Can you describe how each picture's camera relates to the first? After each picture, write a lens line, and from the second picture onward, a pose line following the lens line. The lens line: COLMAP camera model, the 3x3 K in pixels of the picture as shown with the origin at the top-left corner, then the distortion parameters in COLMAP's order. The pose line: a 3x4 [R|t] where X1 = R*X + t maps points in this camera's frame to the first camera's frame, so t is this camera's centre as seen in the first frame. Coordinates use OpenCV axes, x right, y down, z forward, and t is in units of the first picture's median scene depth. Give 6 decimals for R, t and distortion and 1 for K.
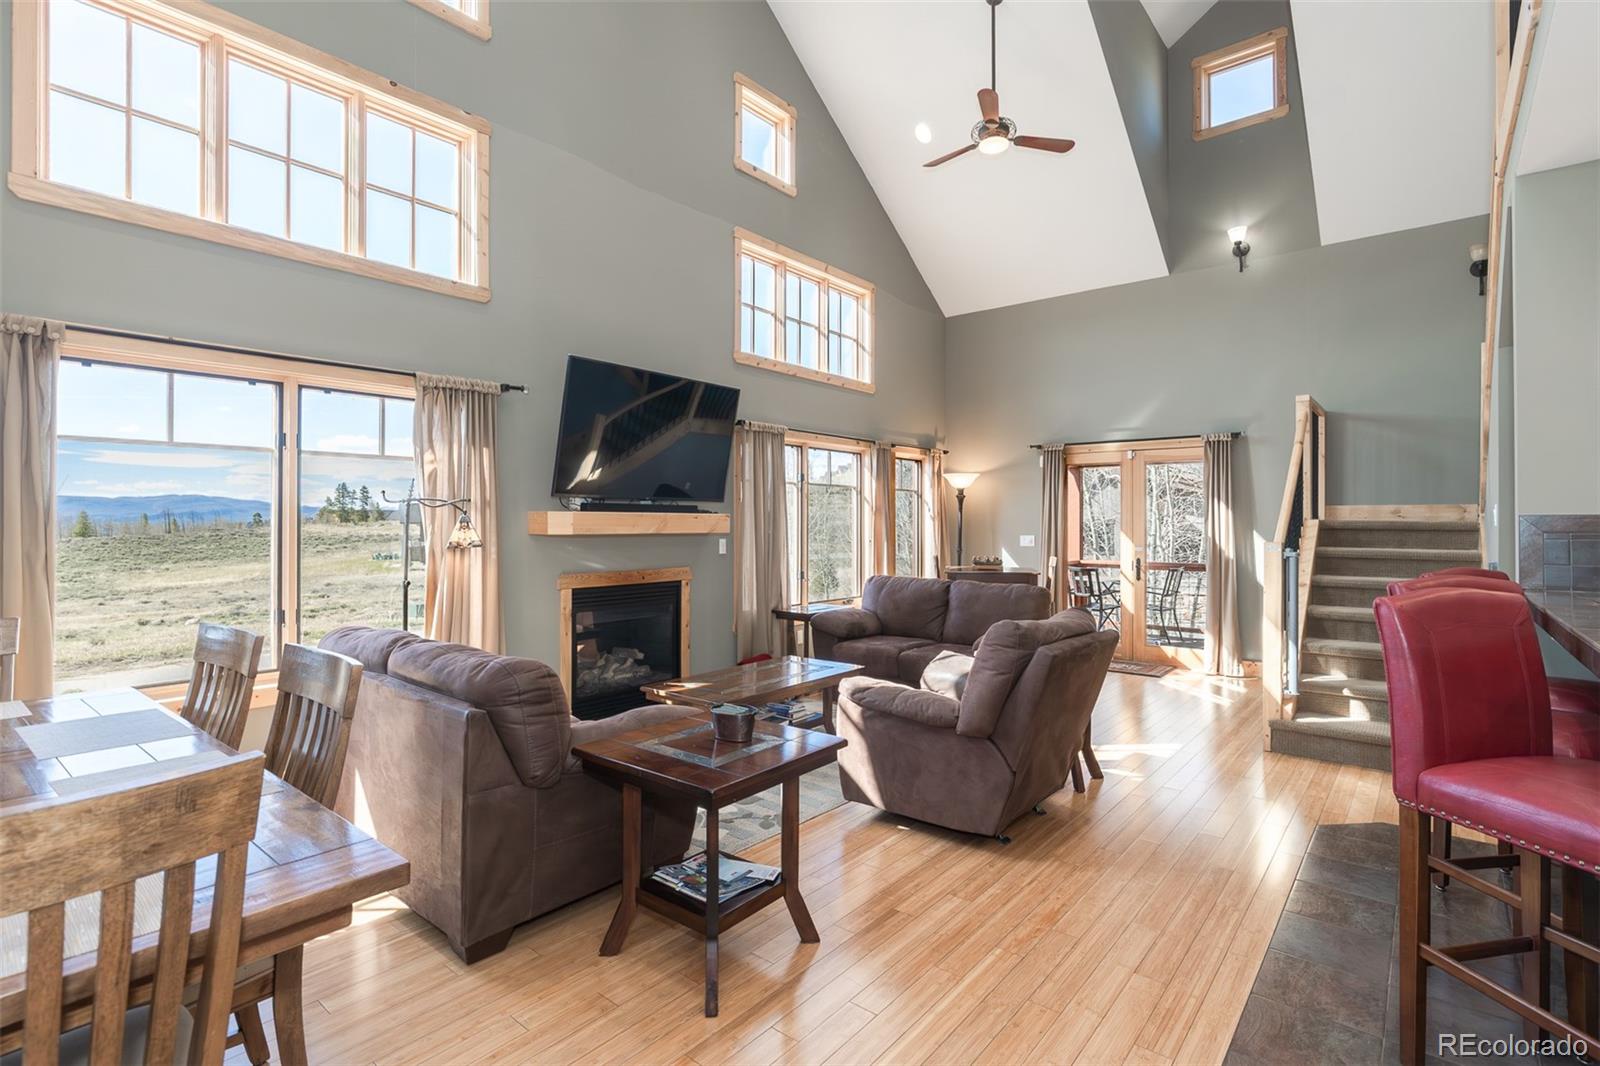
lens RADIAL K [[768.8, 0, 818.7], [0, 768.8, 515.7], [0, 0, 1]] dist [-0.005713, 0.000775]
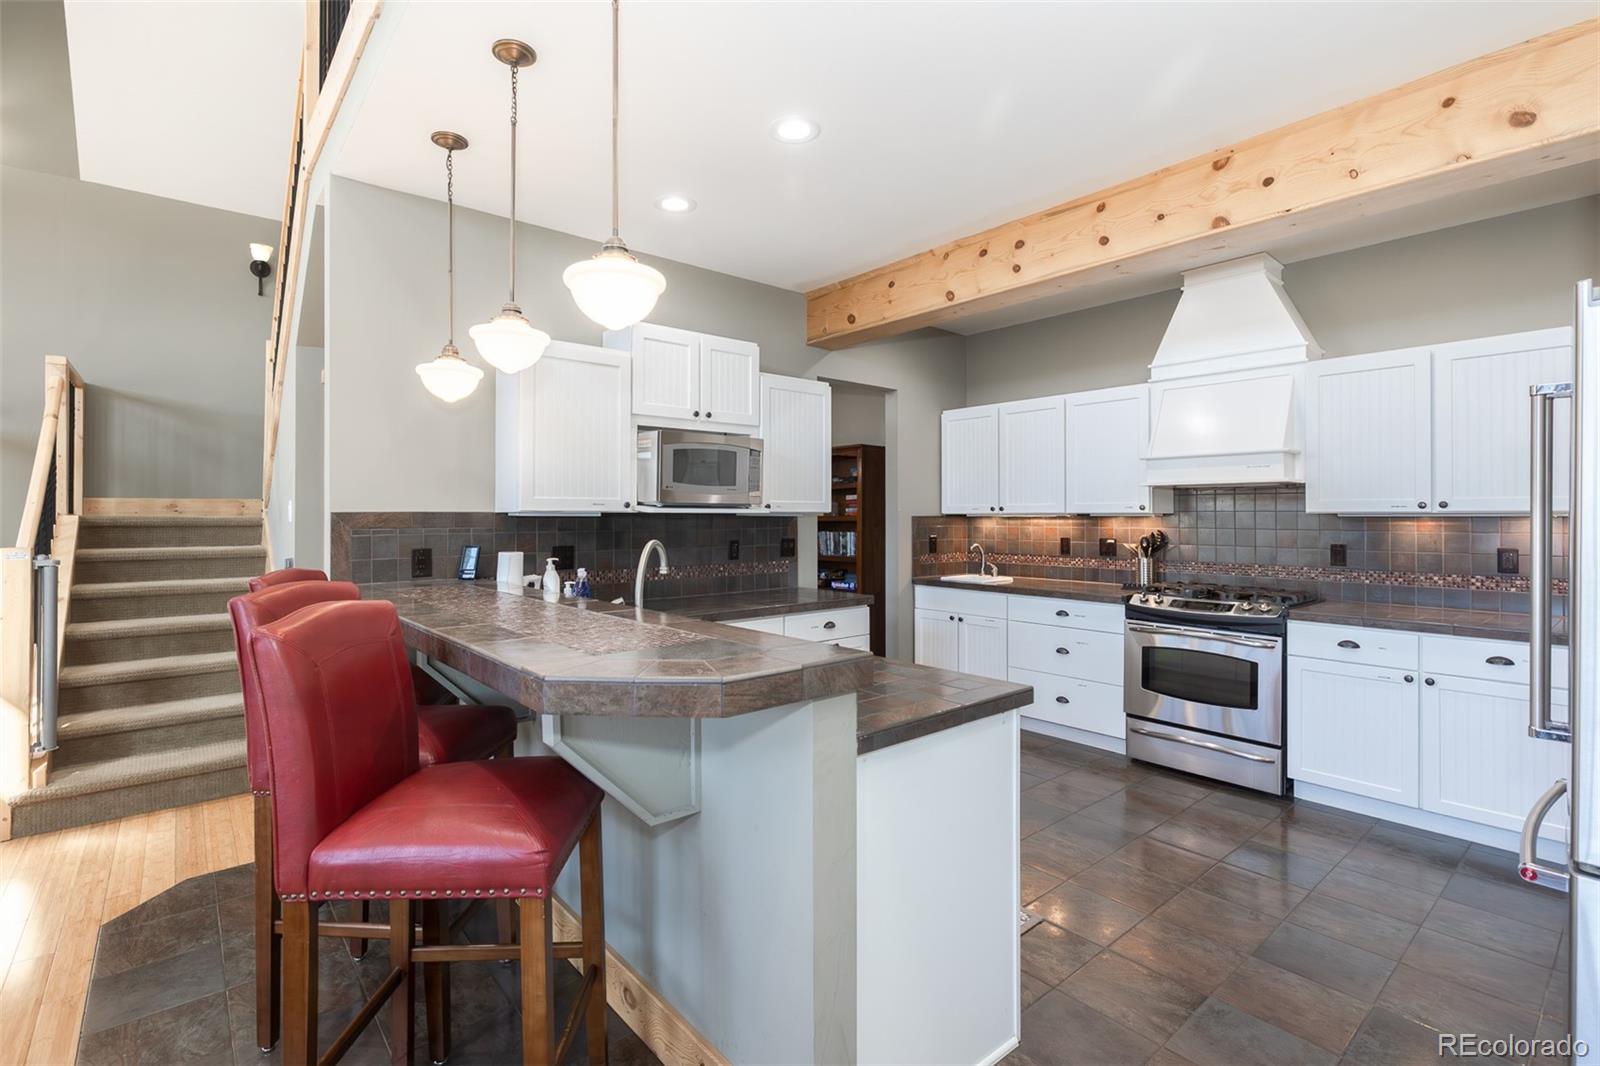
lens RADIAL K [[729.5, 0, 775.4], [0, 729.5, 509.7], [0, 0, 1]] dist [-0.004247, 0.000163]
pose [[0.202084, 0.004331, 0.979359, 0.051463], [-0.005300, 0.999980, -0.003328, -0.001735], [-0.979354, -0.004518, 0.202103, 0.124466]]
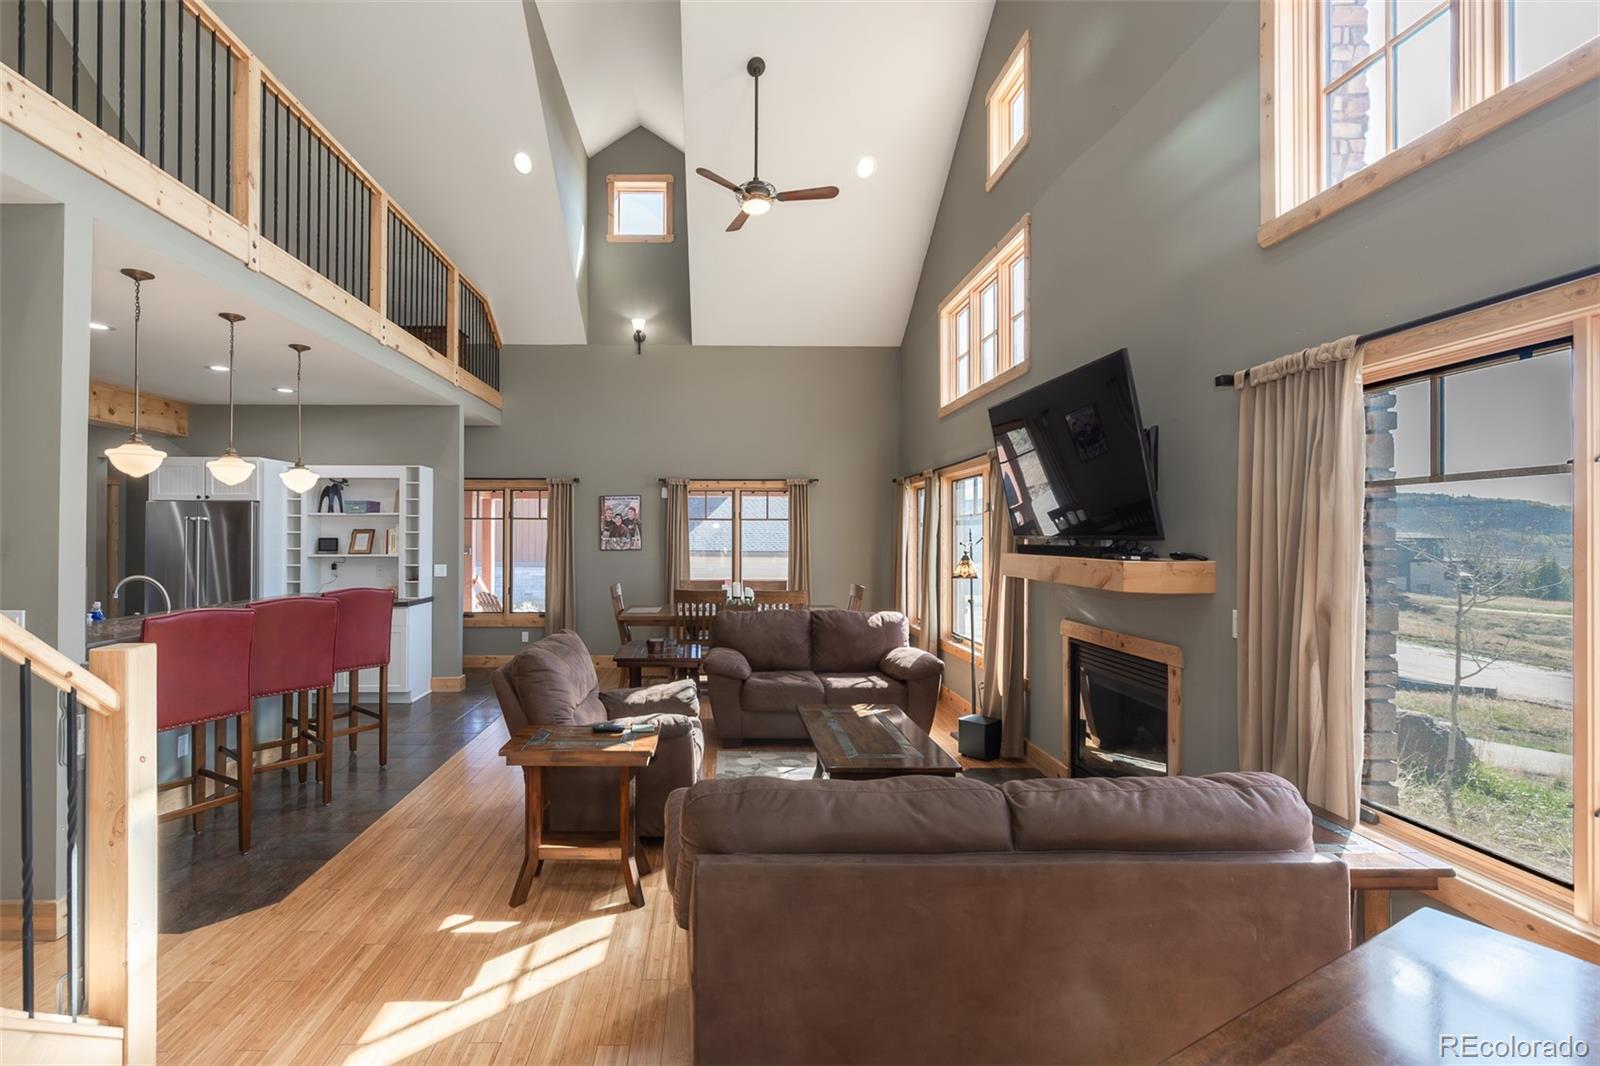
lens RADIAL K [[711.1, 0, 725.2], [0, 711.1, 530.2], [0, 0, 1]] dist [0.000928, 0.000338]
pose [[-0.776838, -0.009626, -0.629627, 0.443790], [-0.001930, 0.999915, -0.012906, -0.021293], [0.629697, -0.008811, -0.776791, 1.169026]]
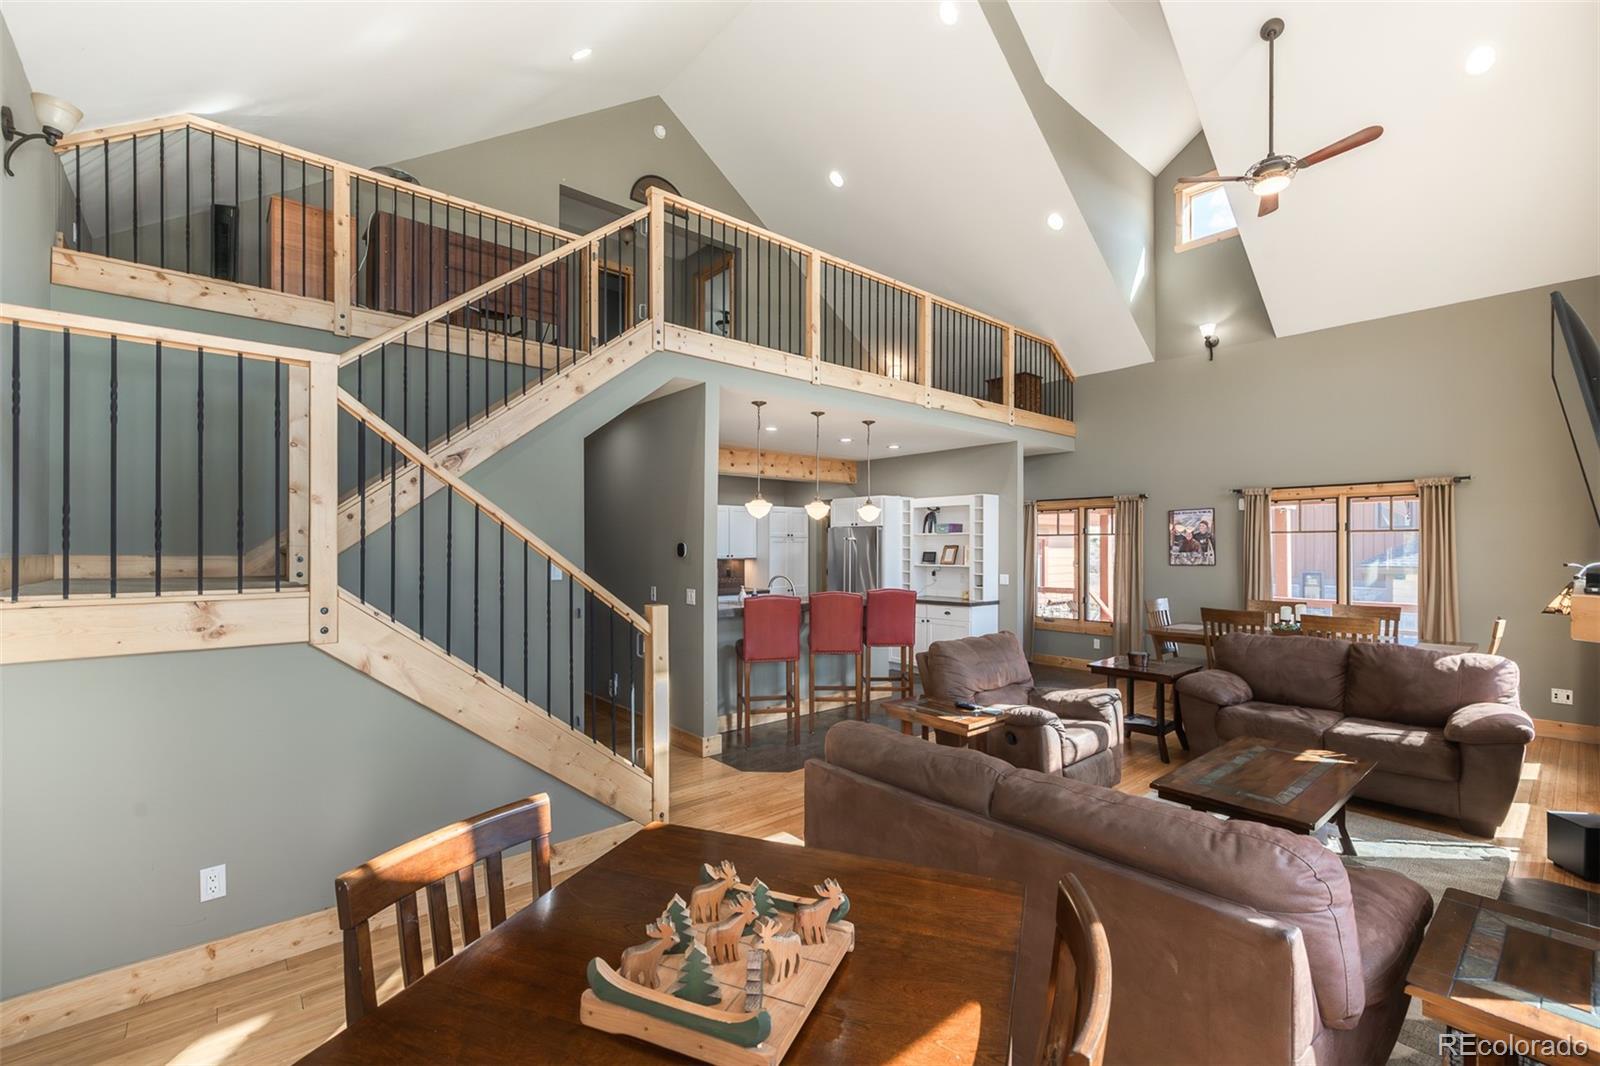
lens RADIAL K [[676.7, 0, 816.4], [0, 676.7, 542.5], [0, 0, 1]] dist [0.001837, 0.000042]
pose [[-0.985588, -0.002573, 0.169145, 0.210645], [-0.004270, 0.999944, -0.009669, -0.027761], [-0.169111, -0.010252, -0.985544, 1.355861]]
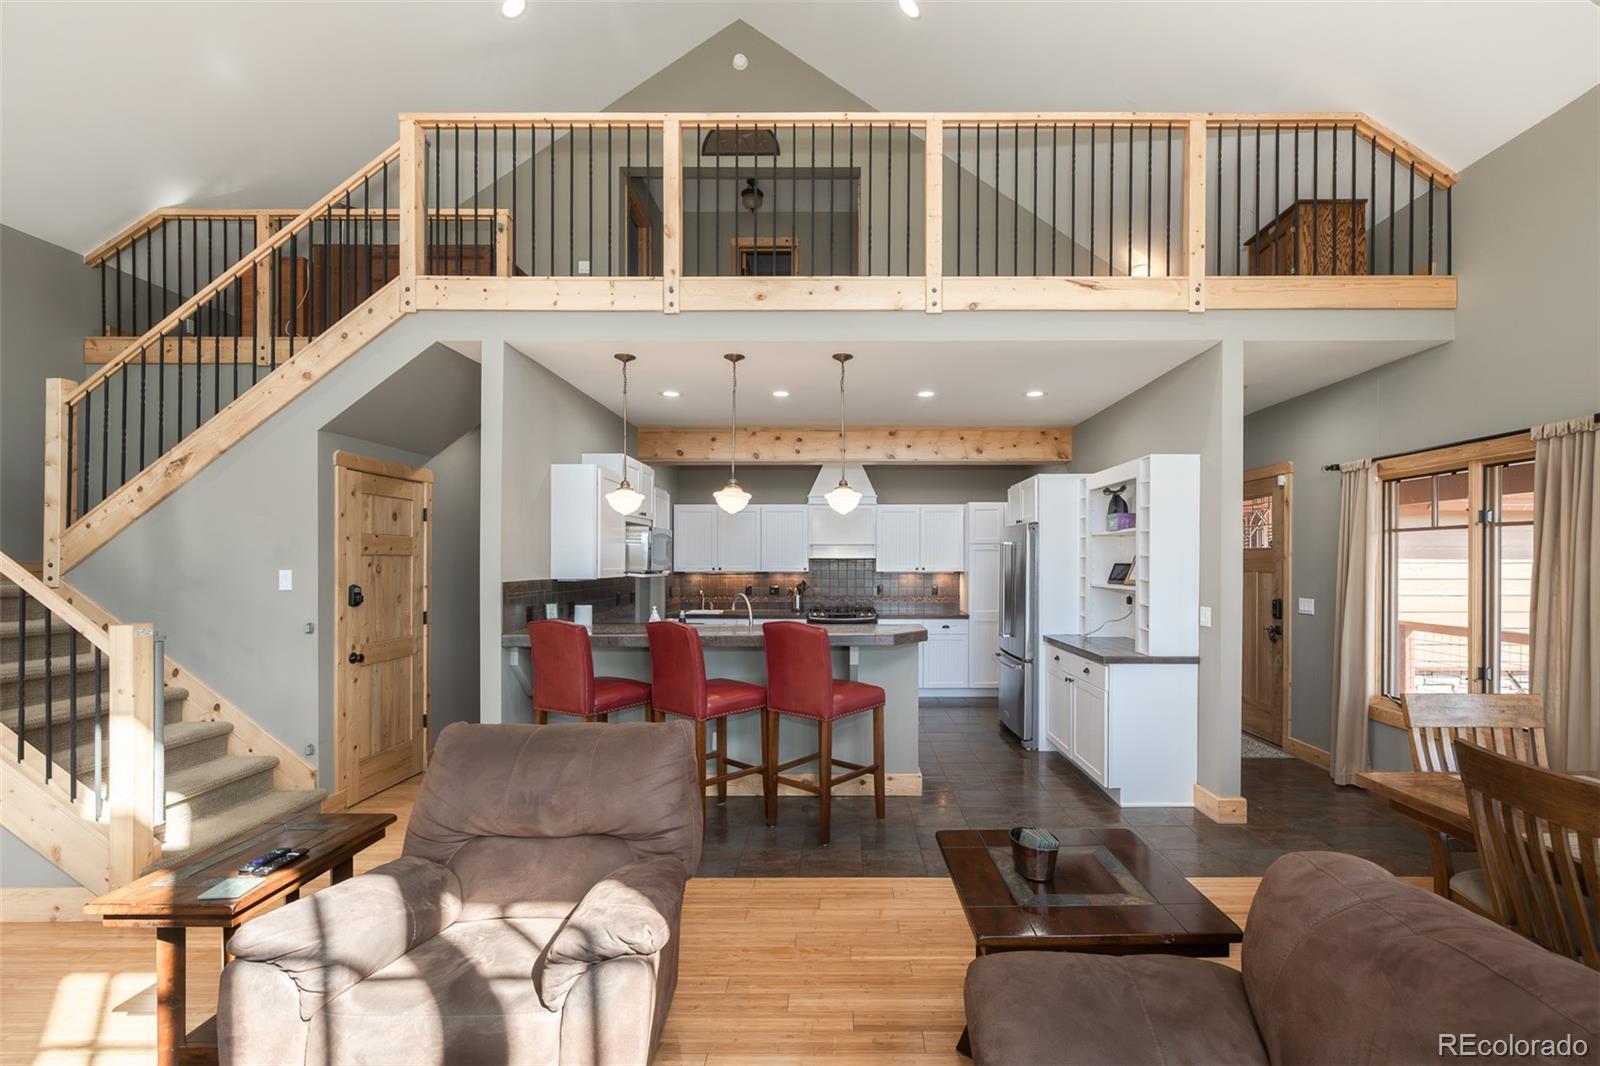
lens RADIAL K [[692.0, 0, 844.3], [0, 692.0, 561.9], [0, 0, 1]] dist [0.001151, 0.000147]
pose [[-0.626961, -0.004360, 0.779039, -0.250863], [-0.005027, 0.999986, 0.001551, -0.024341], [-0.779035, -0.002944, -0.626974, 0.696299]]
